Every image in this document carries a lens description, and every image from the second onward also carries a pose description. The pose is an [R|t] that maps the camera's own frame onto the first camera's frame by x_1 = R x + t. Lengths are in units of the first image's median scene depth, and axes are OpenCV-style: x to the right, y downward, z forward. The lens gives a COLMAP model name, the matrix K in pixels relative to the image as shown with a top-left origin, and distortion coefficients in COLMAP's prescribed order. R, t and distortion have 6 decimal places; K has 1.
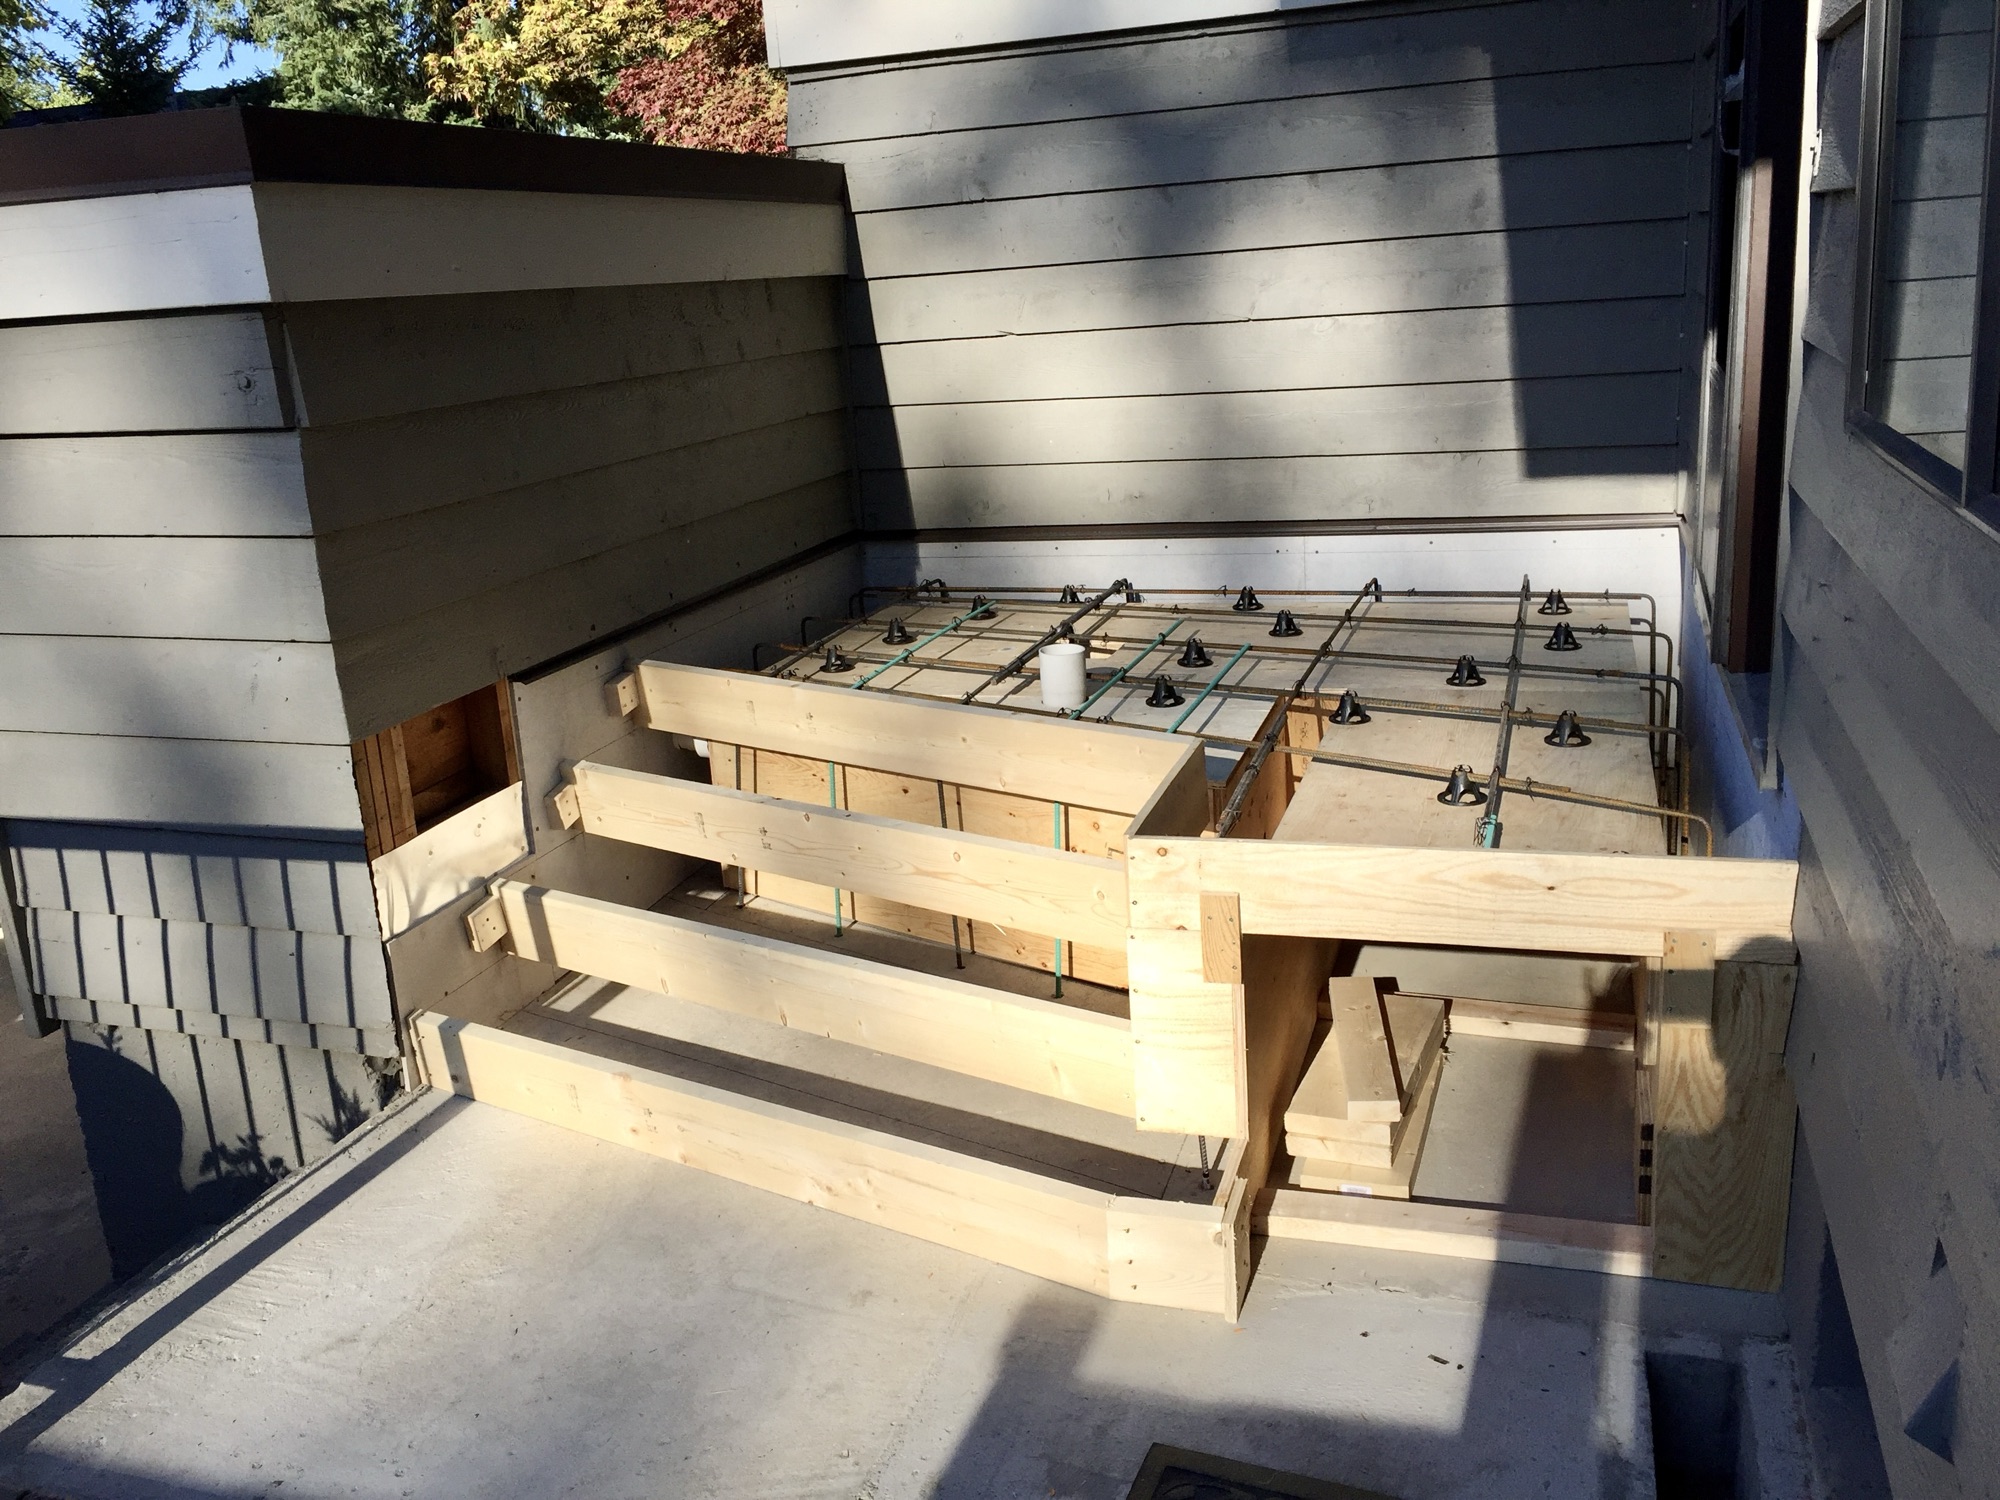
lens RADIAL K [[1716.3, 0, 990.9], [0, 1716.3, 732.6], [0, 0, 1]] dist [0.093535, -0.136004]
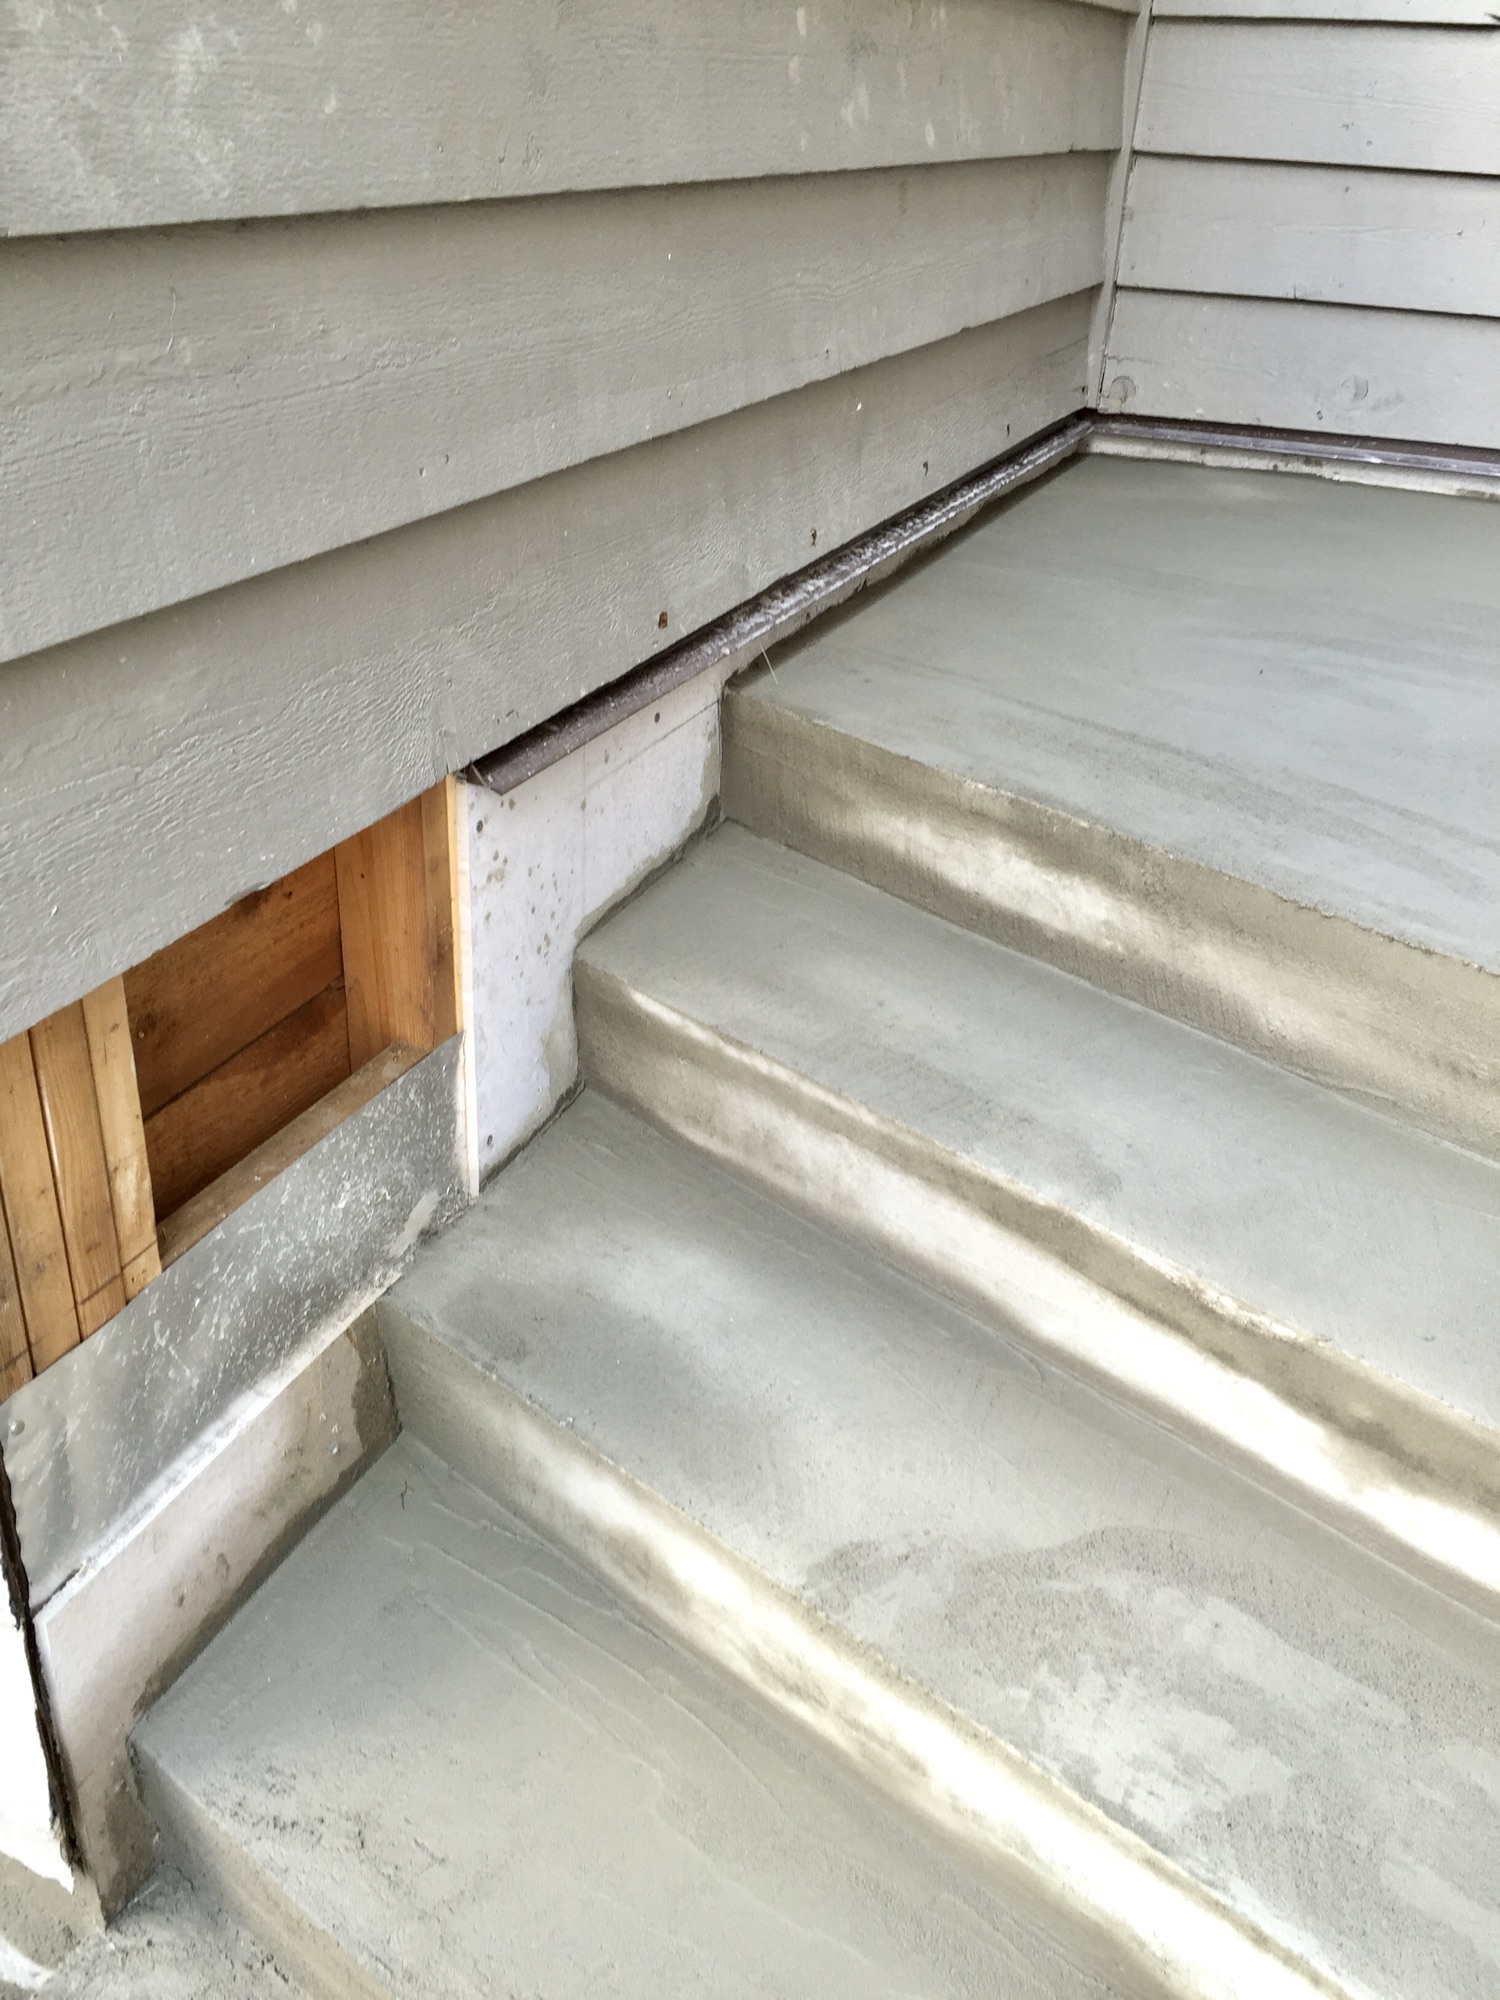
lens RADIAL K [[1716.3, 0, 757.6], [0, 1716.3, 1000.3], [0, 0, 1]] dist [0.093535, -0.136004]
pose [[0.989285, 0.141921, -0.034272, -0.294962], [-0.130371, 0.964370, 0.230204, -0.113419], [0.065721, -0.223269, 0.972539, 0.959953]]
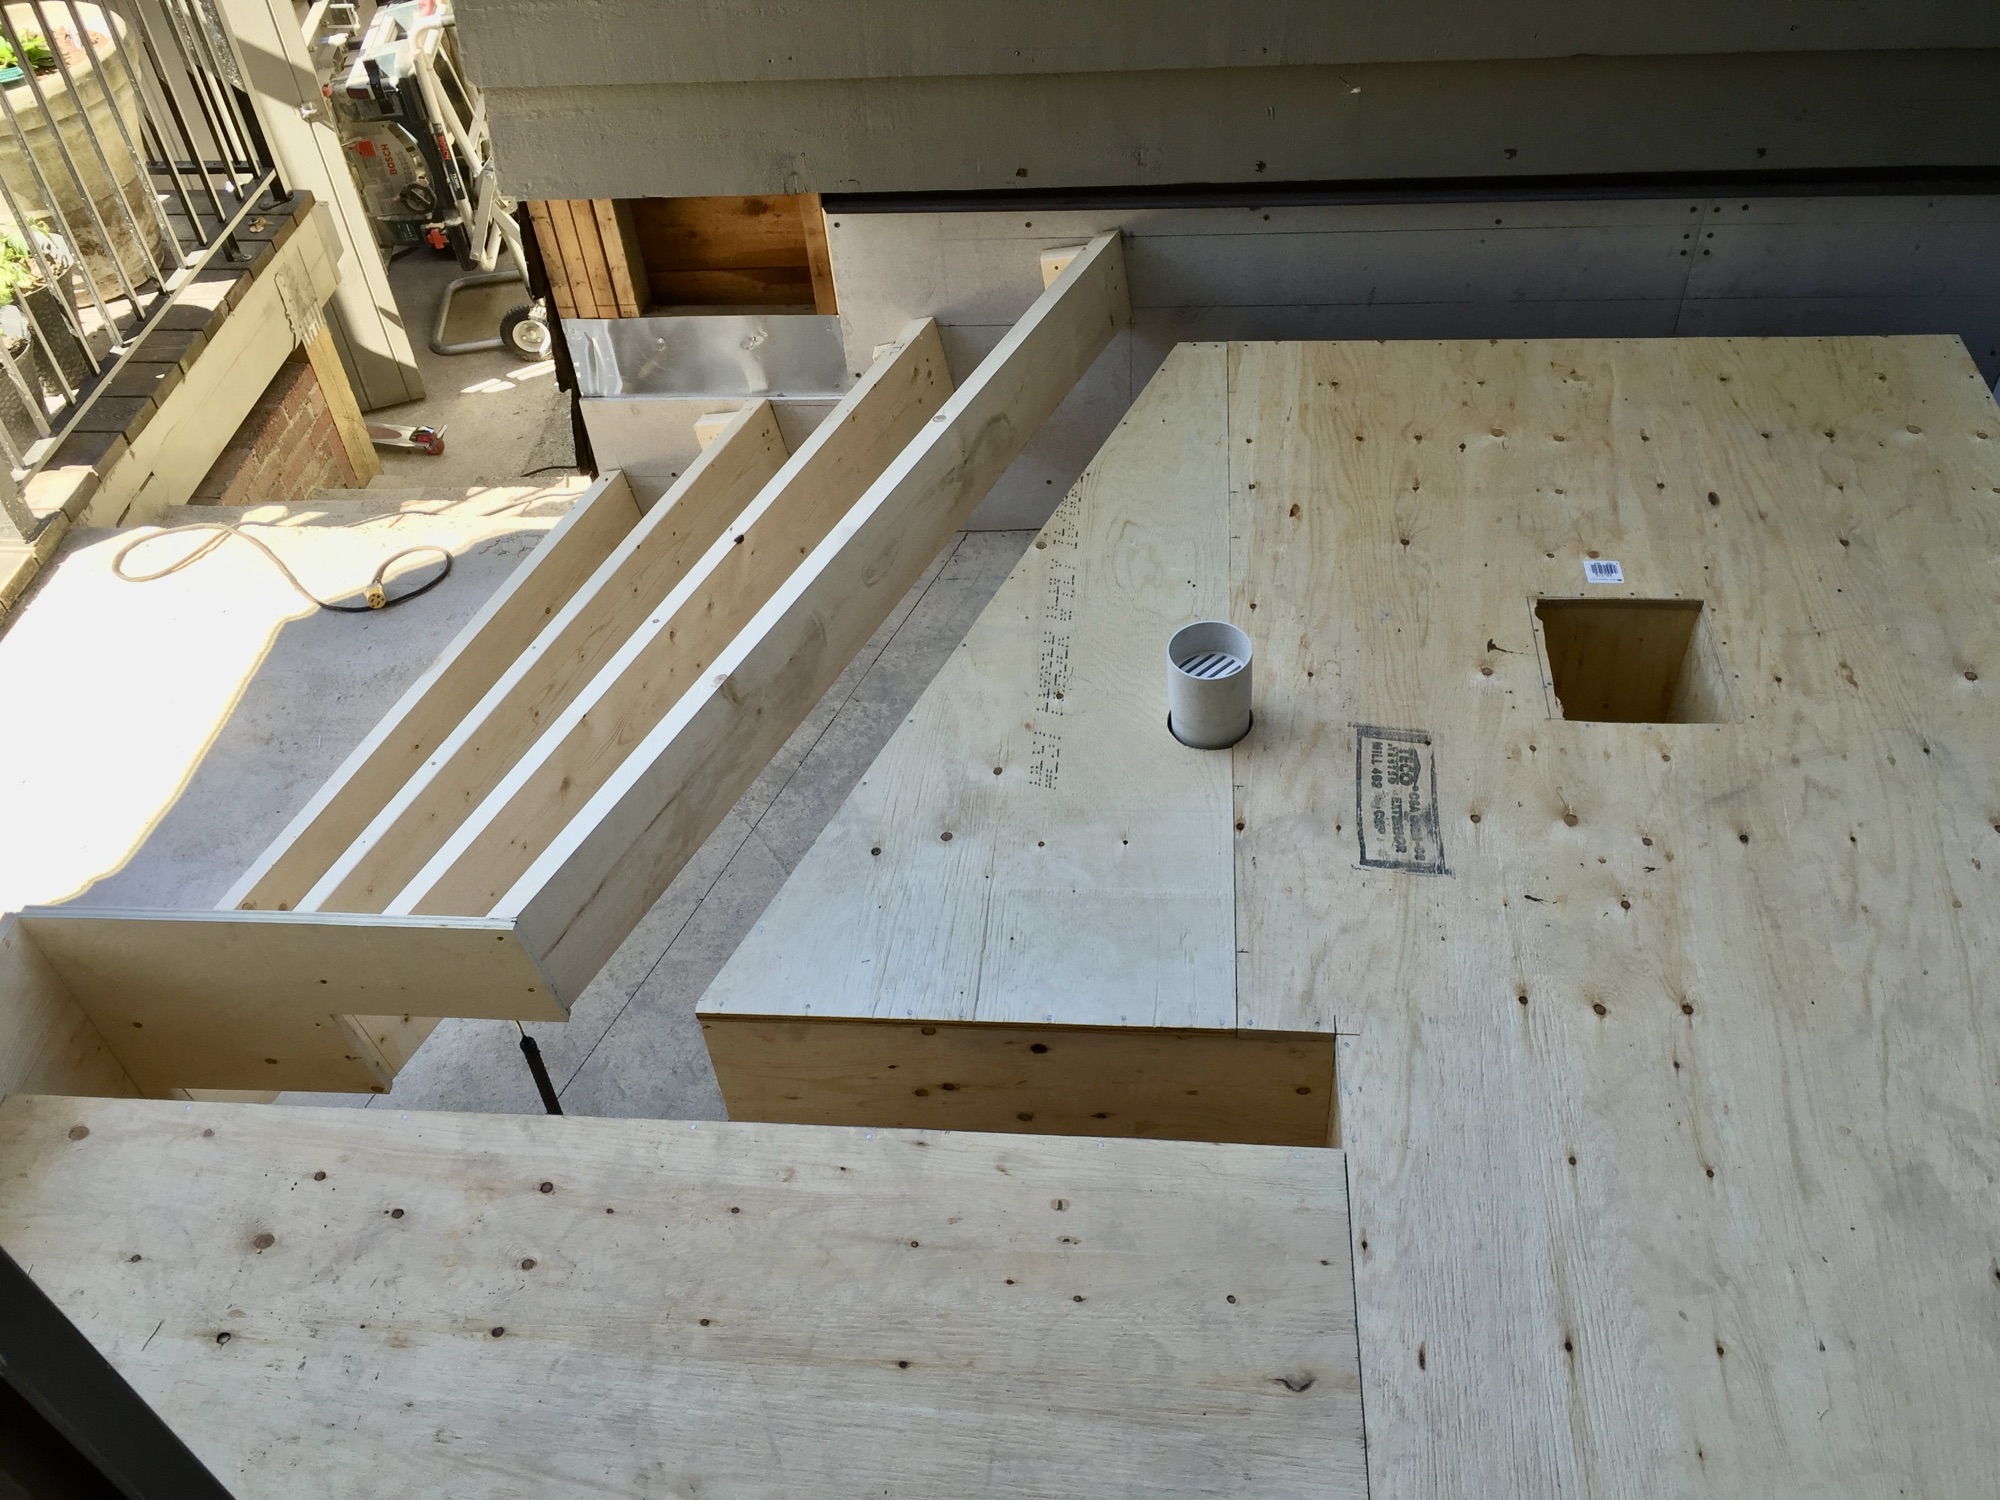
lens RADIAL K [[1716.3, 0, 1000.5], [0, 1716.3, 736.3], [0, 0, 1]] dist [0.093535, -0.136004]
pose [[0.223813, 0.719095, -0.657884, 0.645359], [-0.203634, 0.694611, 0.689963, -0.624998], [0.953122, -0.020455, 0.301895, 1.241602]]
